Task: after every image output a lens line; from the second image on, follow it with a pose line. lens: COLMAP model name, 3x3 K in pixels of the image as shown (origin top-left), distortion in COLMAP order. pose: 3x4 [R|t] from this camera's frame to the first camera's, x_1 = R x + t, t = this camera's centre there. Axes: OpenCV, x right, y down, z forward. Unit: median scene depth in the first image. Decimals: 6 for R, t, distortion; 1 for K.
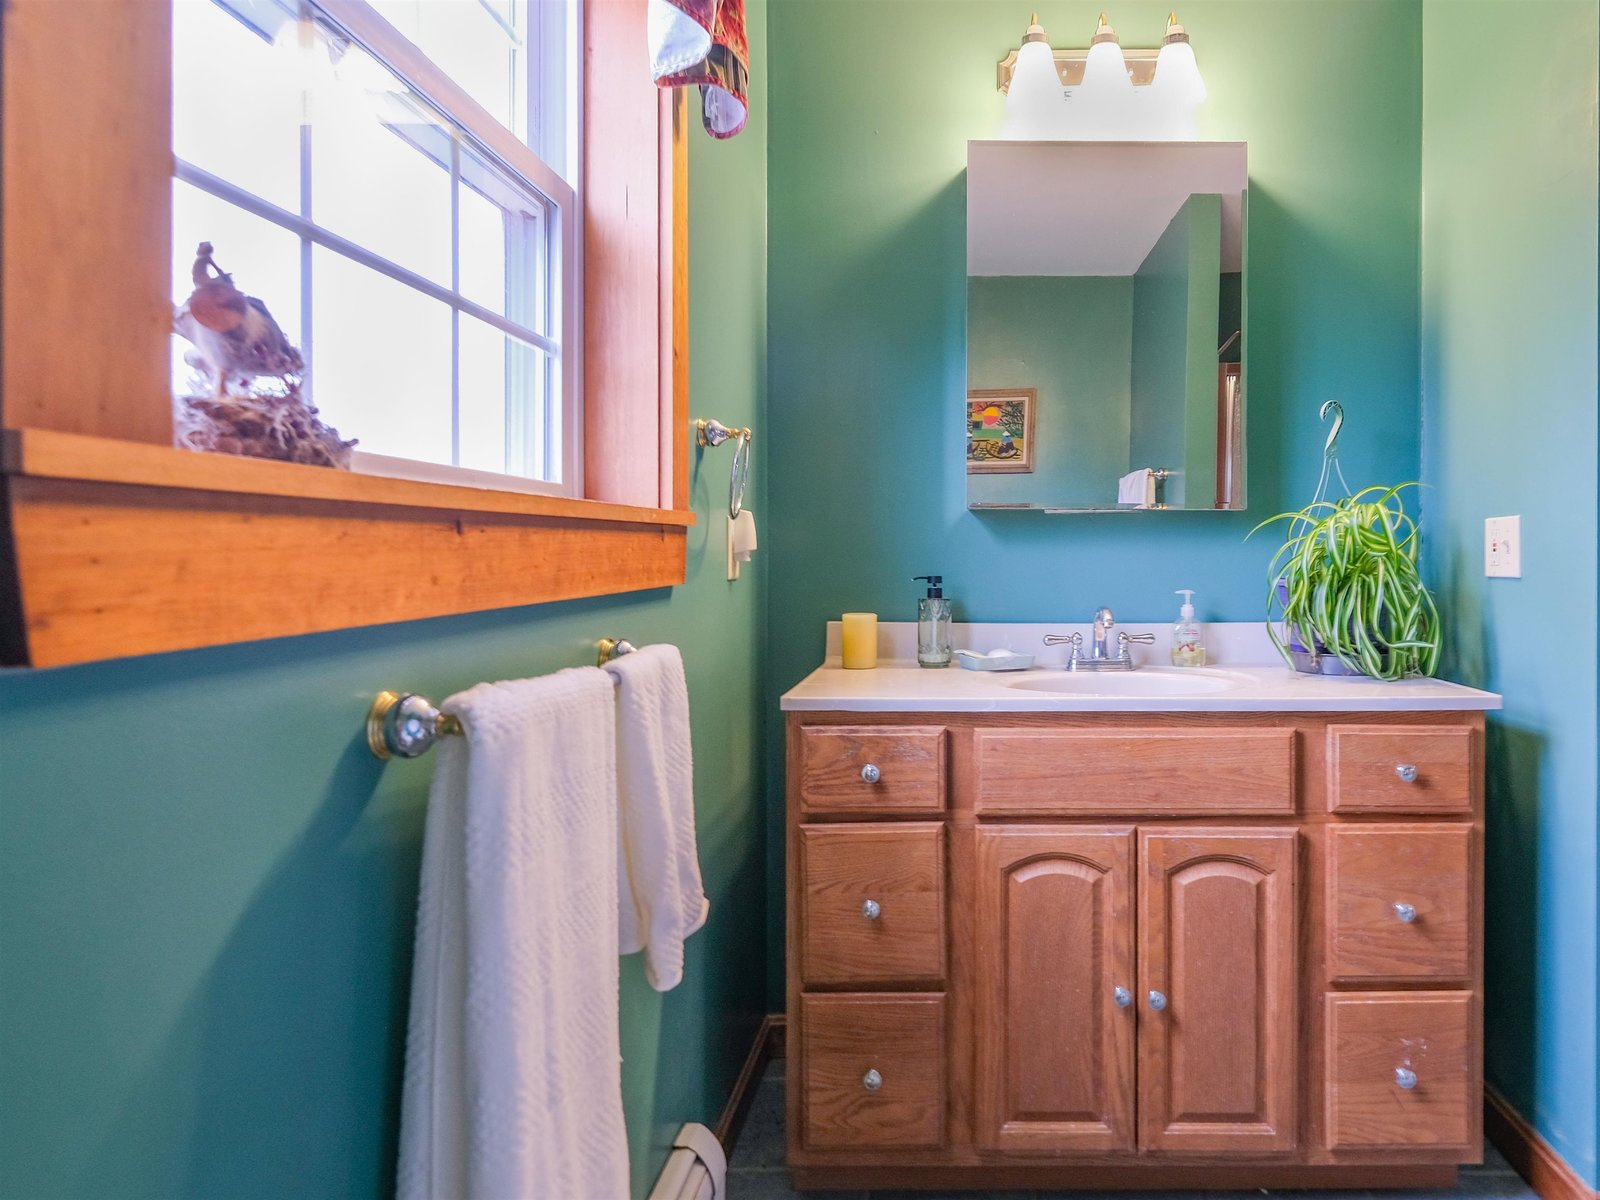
lens RADIAL K [[929.3, 0, 800.0], [0, 929.3, 600.0], [0, 0, 1]] dist [-0.002274, -0.000314]
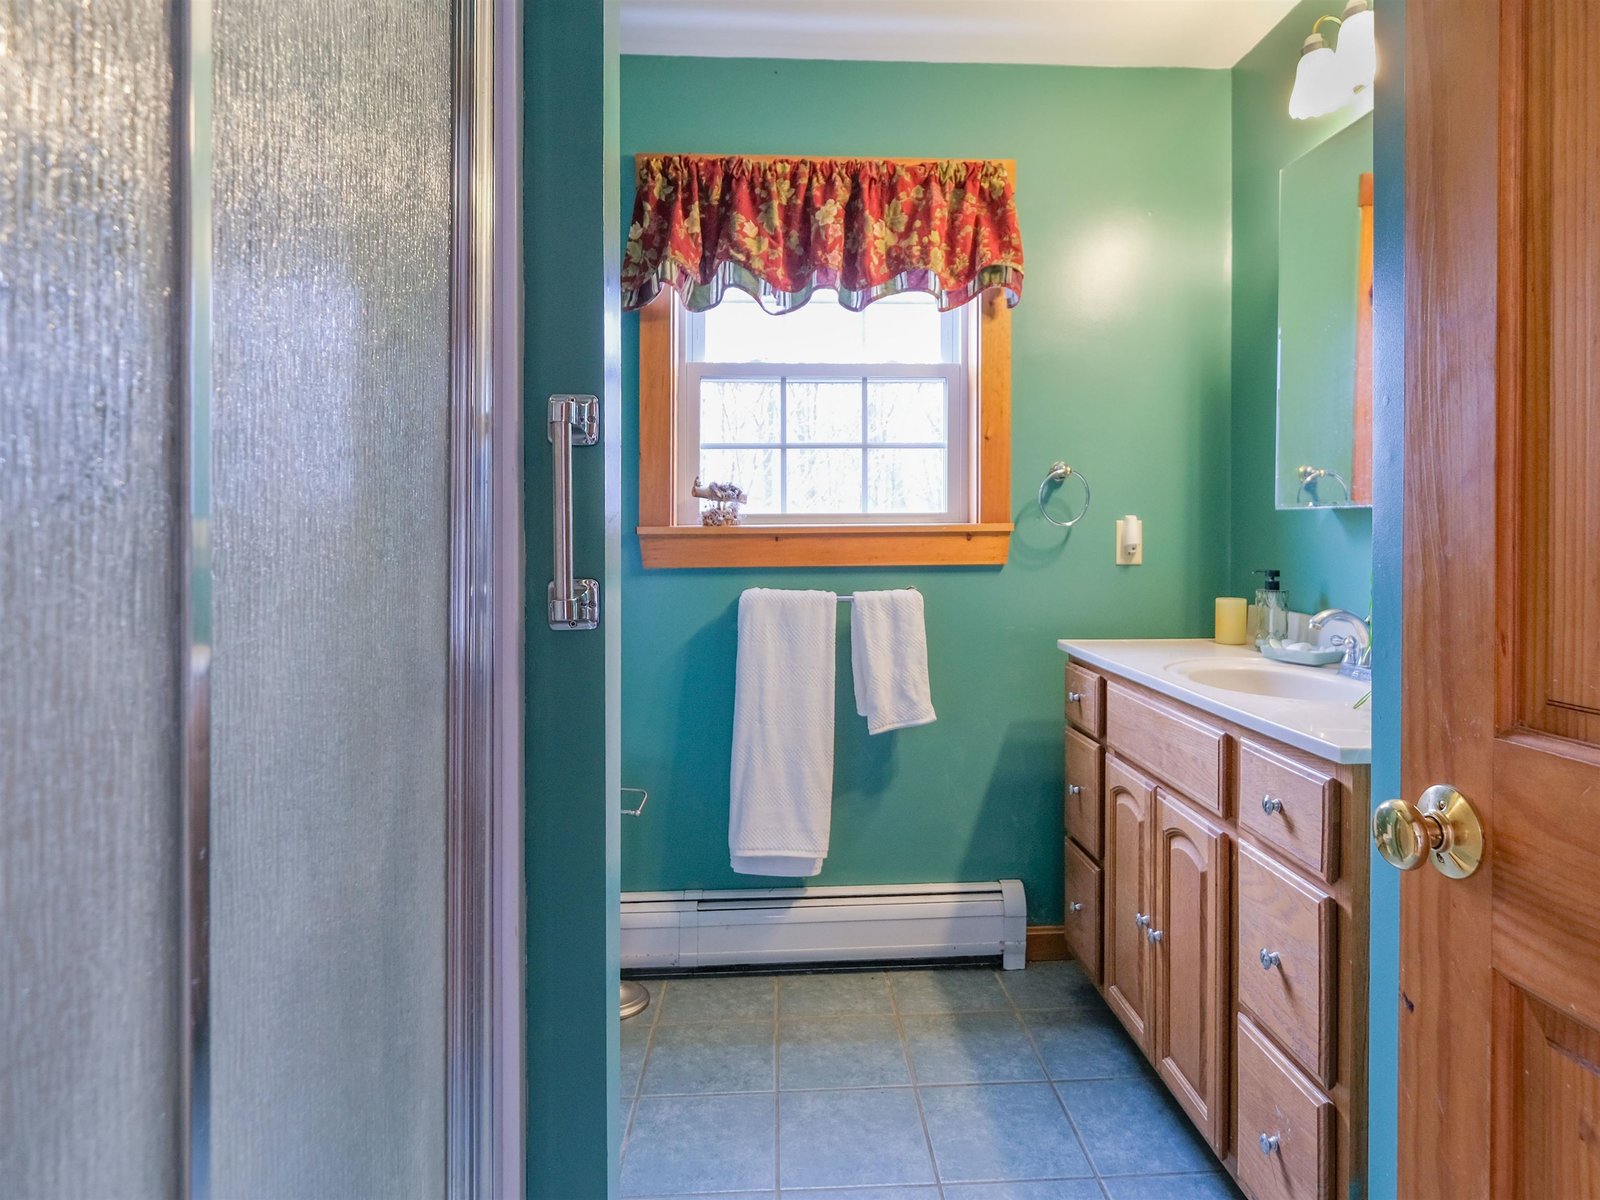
lens RADIAL K [[929.3, 0, 800.0], [0, 929.3, 600.0], [0, 0, 1]] dist [-0.002274, -0.000314]
pose [[0.063330, 0.077851, -0.994951, 1.490593], [-0.043108, 0.996236, 0.075208, -0.060742], [0.997061, 0.038127, 0.066448, 0.464137]]
